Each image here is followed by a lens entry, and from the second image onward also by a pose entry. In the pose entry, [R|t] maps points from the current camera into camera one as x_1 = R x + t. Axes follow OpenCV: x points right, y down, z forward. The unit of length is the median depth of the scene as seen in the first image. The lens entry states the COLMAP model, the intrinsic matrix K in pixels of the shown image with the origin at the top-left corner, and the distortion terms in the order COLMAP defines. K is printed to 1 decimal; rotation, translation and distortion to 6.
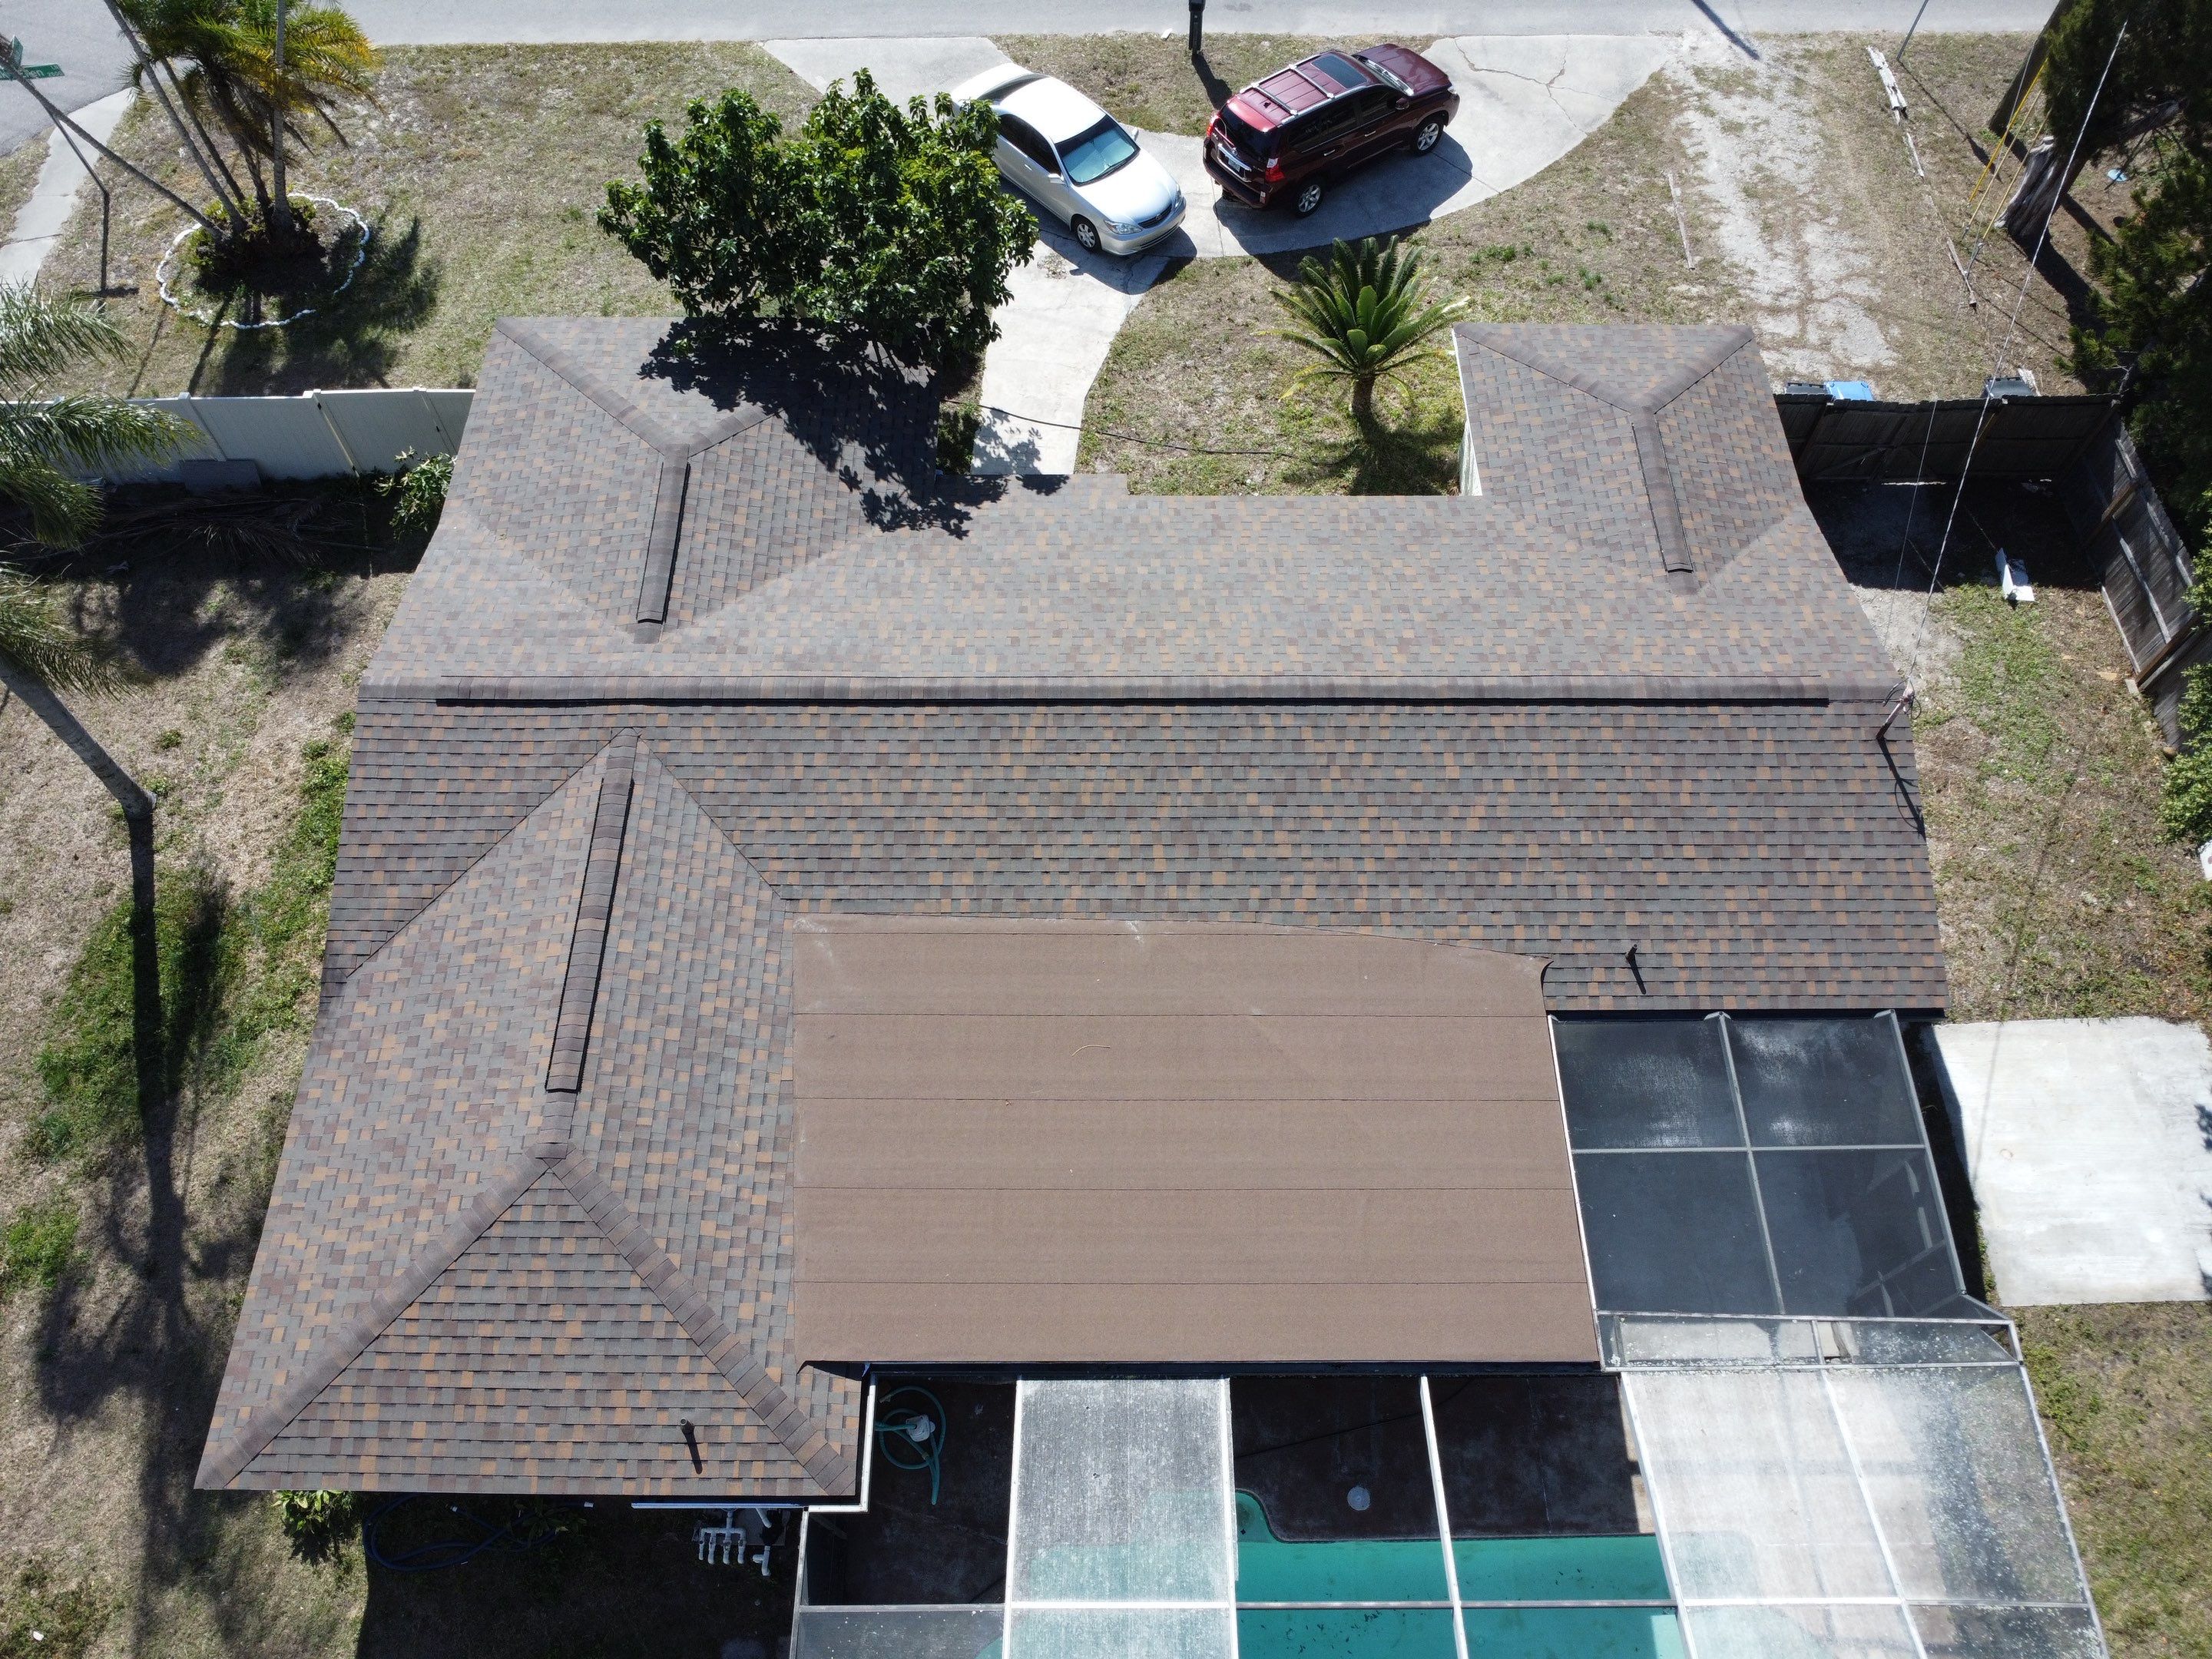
lens RADIAL K [[1597.7, 0, 1094.9], [0, 1597.7, 826.7], [0, 0, 1]] dist [-0.031714, -0.002289]
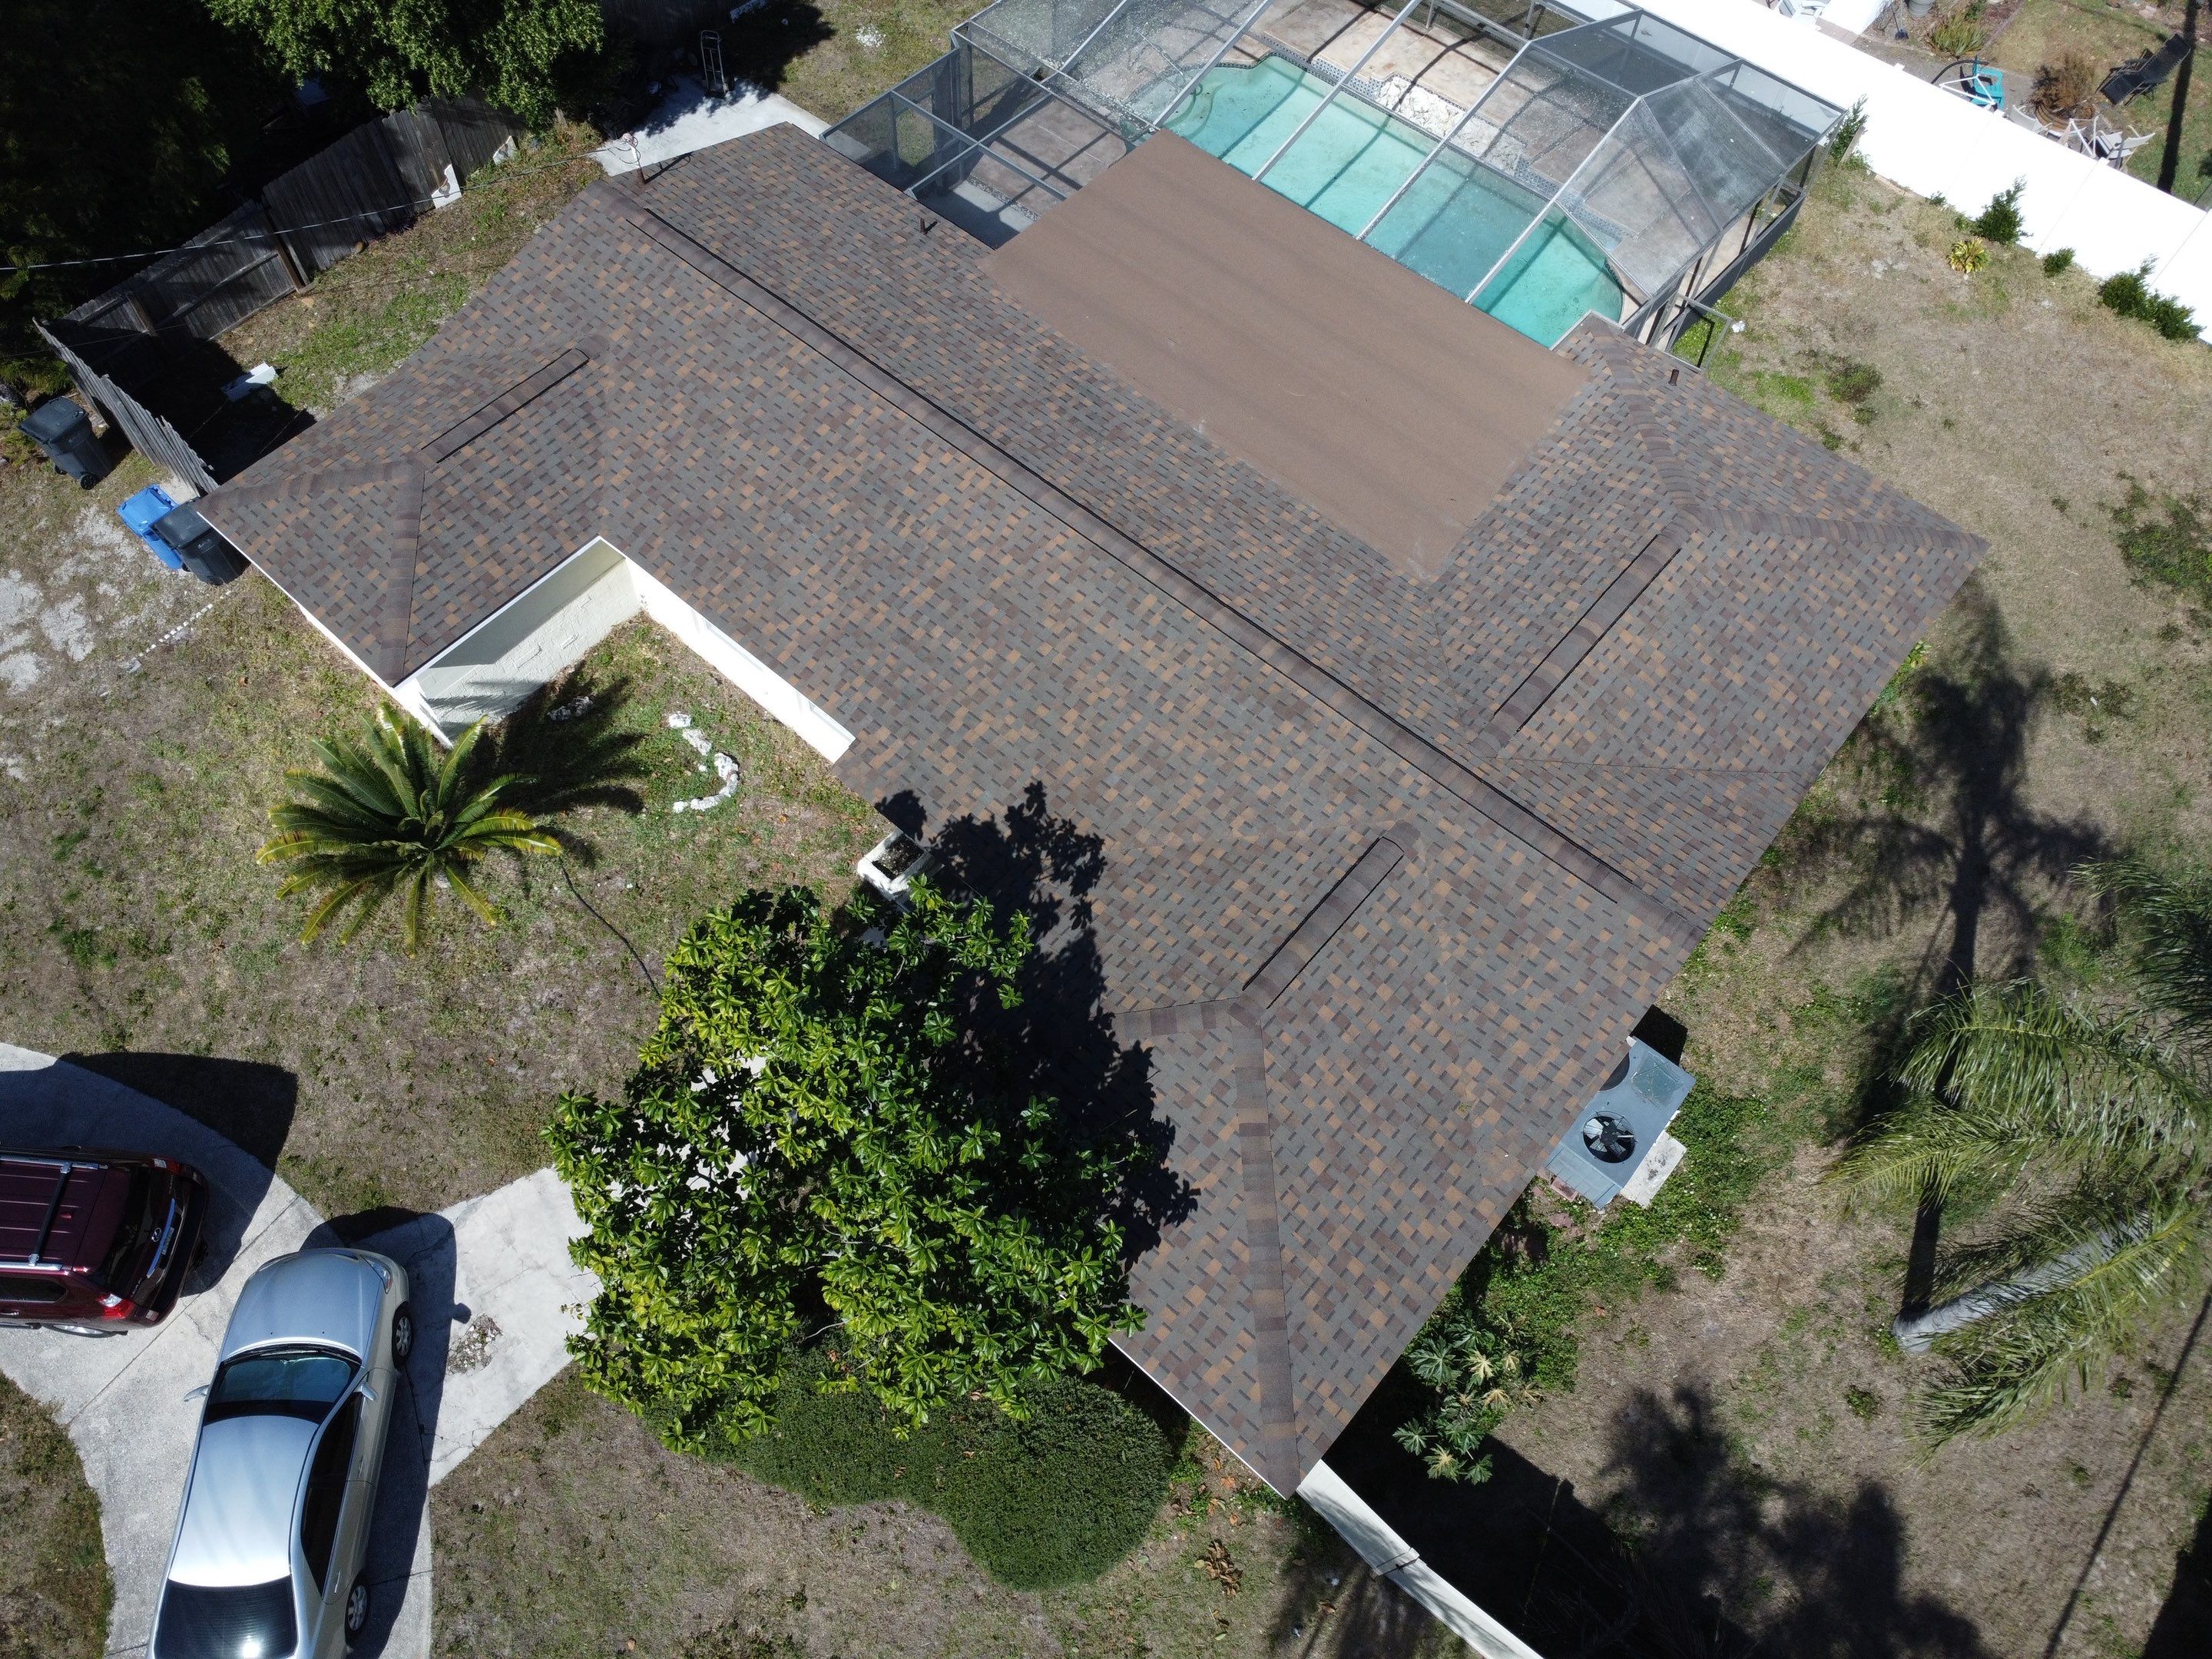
lens RADIAL K [[1597.7, 0, 1096.8], [0, 1597.7, 821.2], [0, 0, 1]] dist [-0.031714, -0.002289]
pose [[-0.757278, -0.574391, 0.310815, -0.420979], [0.549232, -0.302597, 0.778960, -0.918923], [-0.353376, 0.760599, 0.544624, 0.539283]]
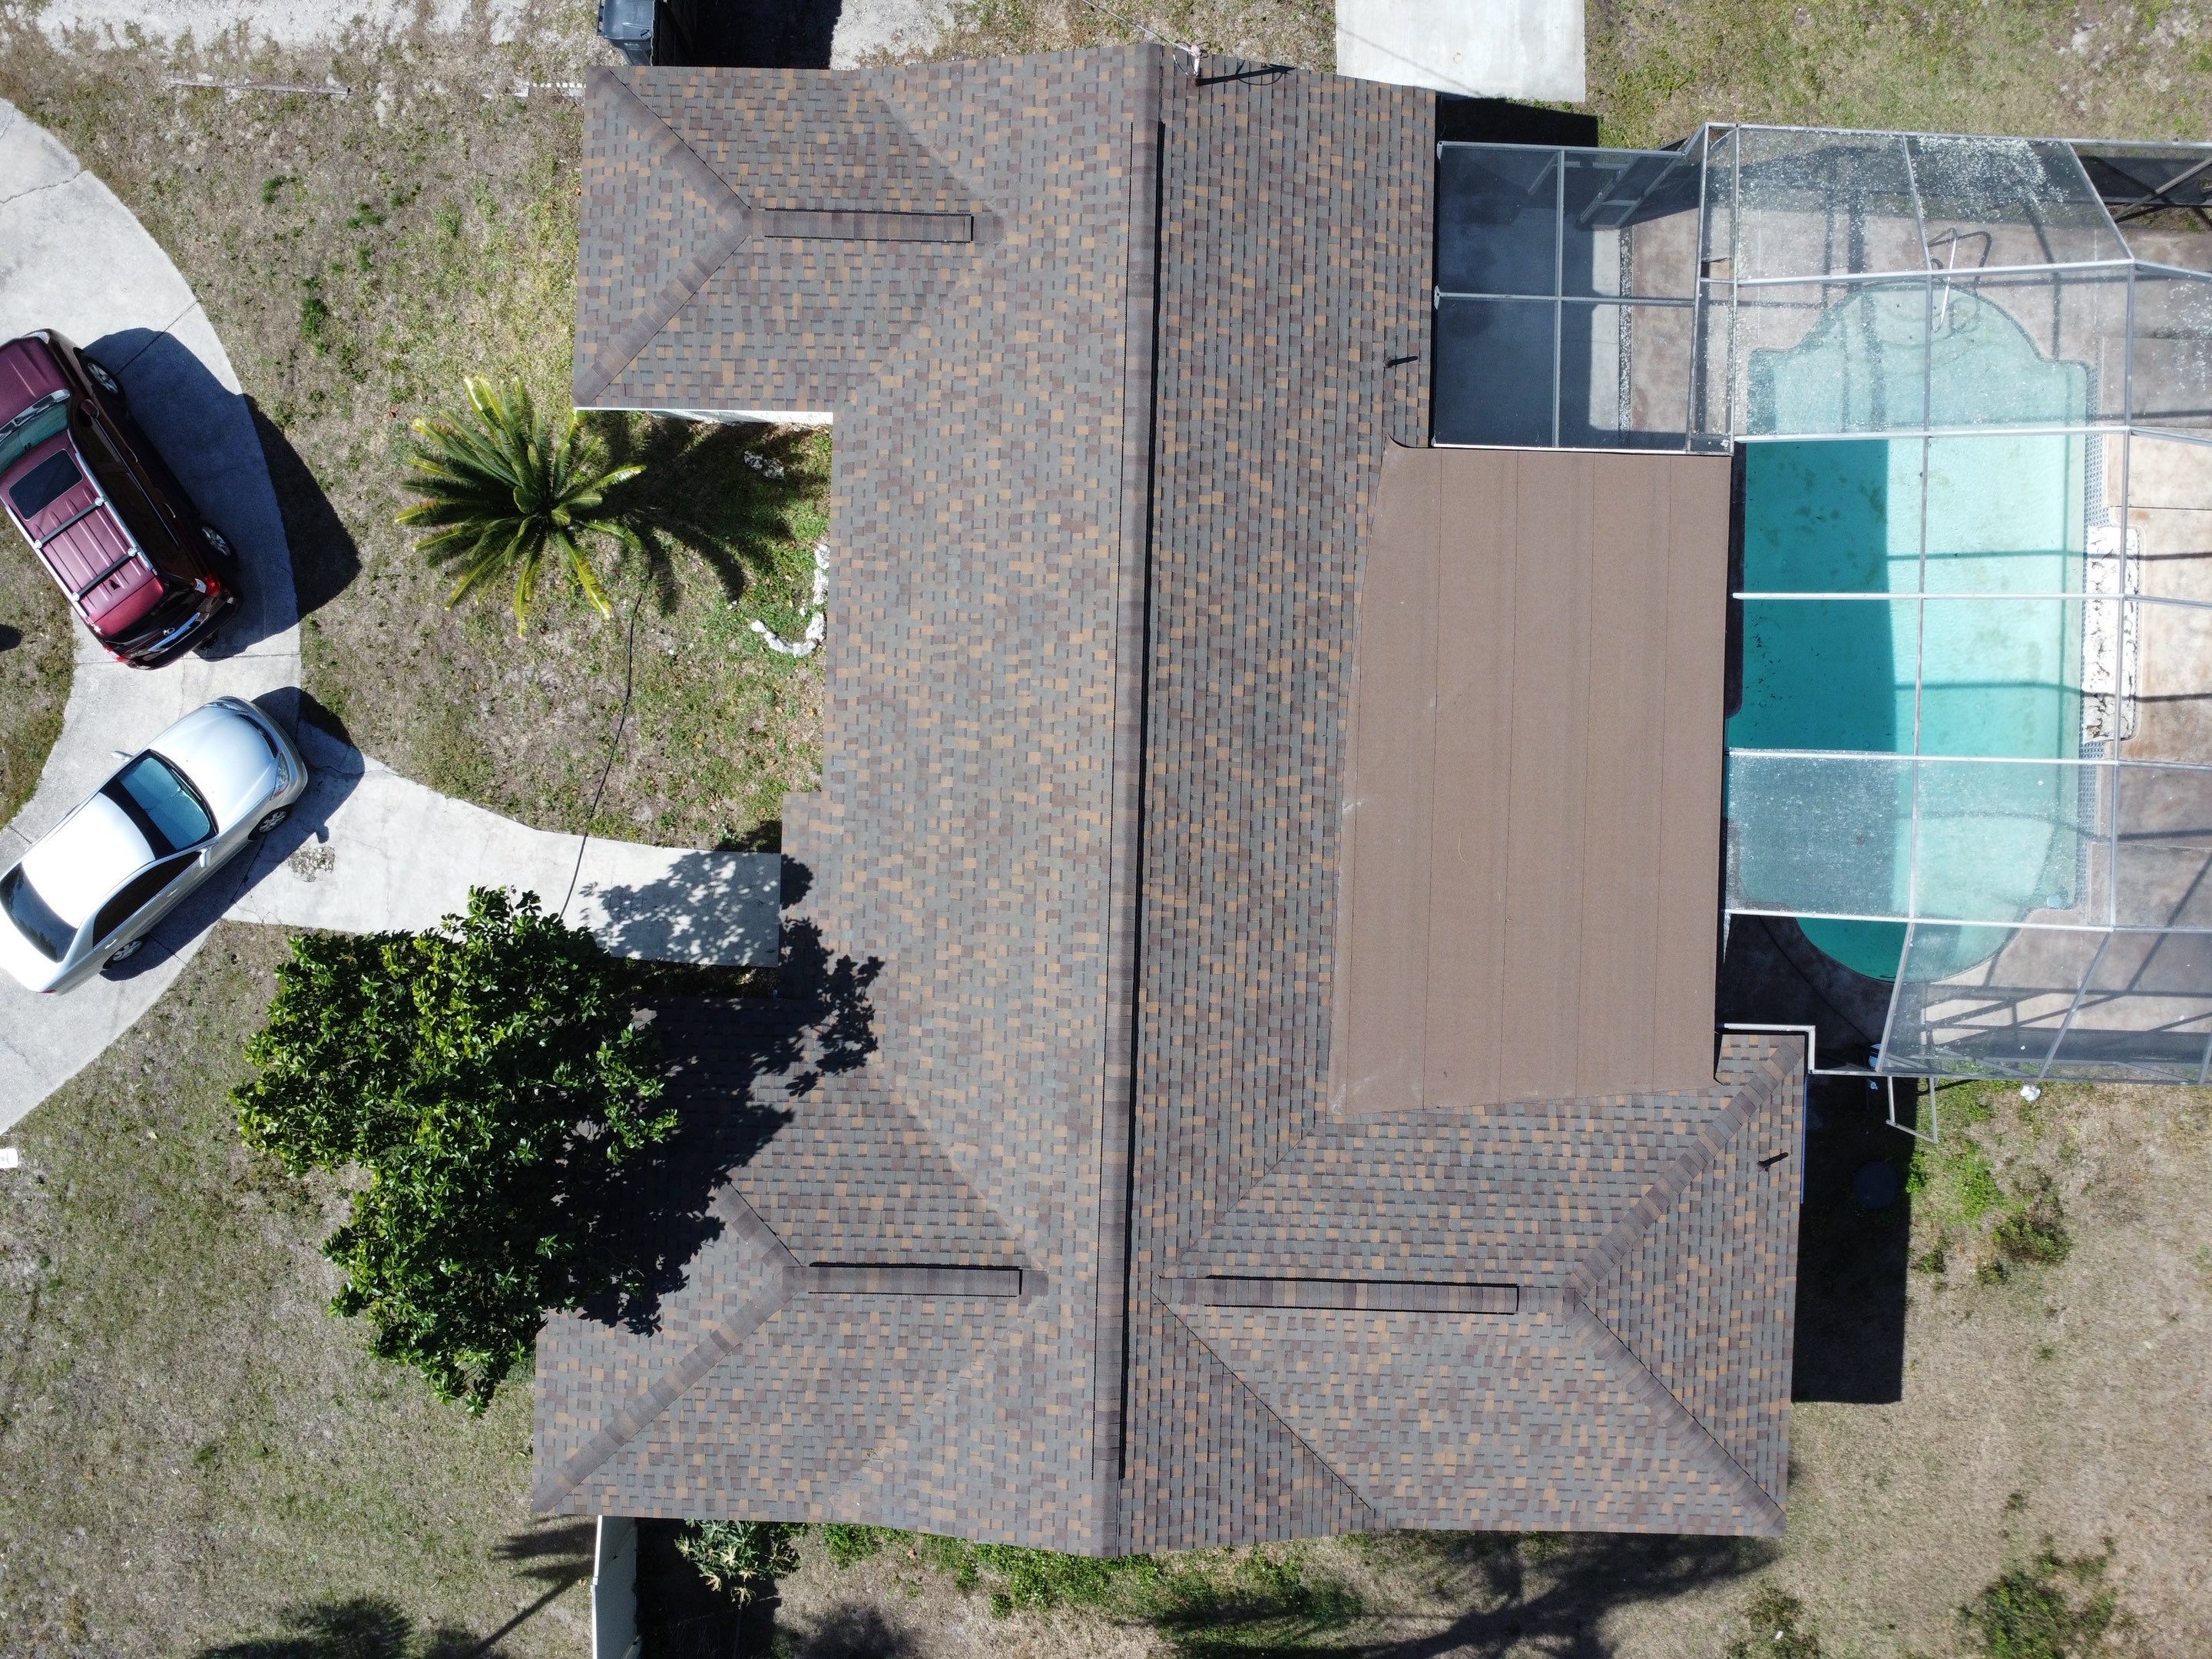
lens RADIAL K [[1597.7, 0, 1099.1], [0, 1597.7, 820.3], [0, 0, 1]] dist [-0.031714, -0.002289]
pose [[0.027973, -0.999602, 0.003712, 0.005520], [0.860608, 0.025972, 0.508606, -0.587435], [-0.508500, -0.011032, 0.860991, 0.122587]]
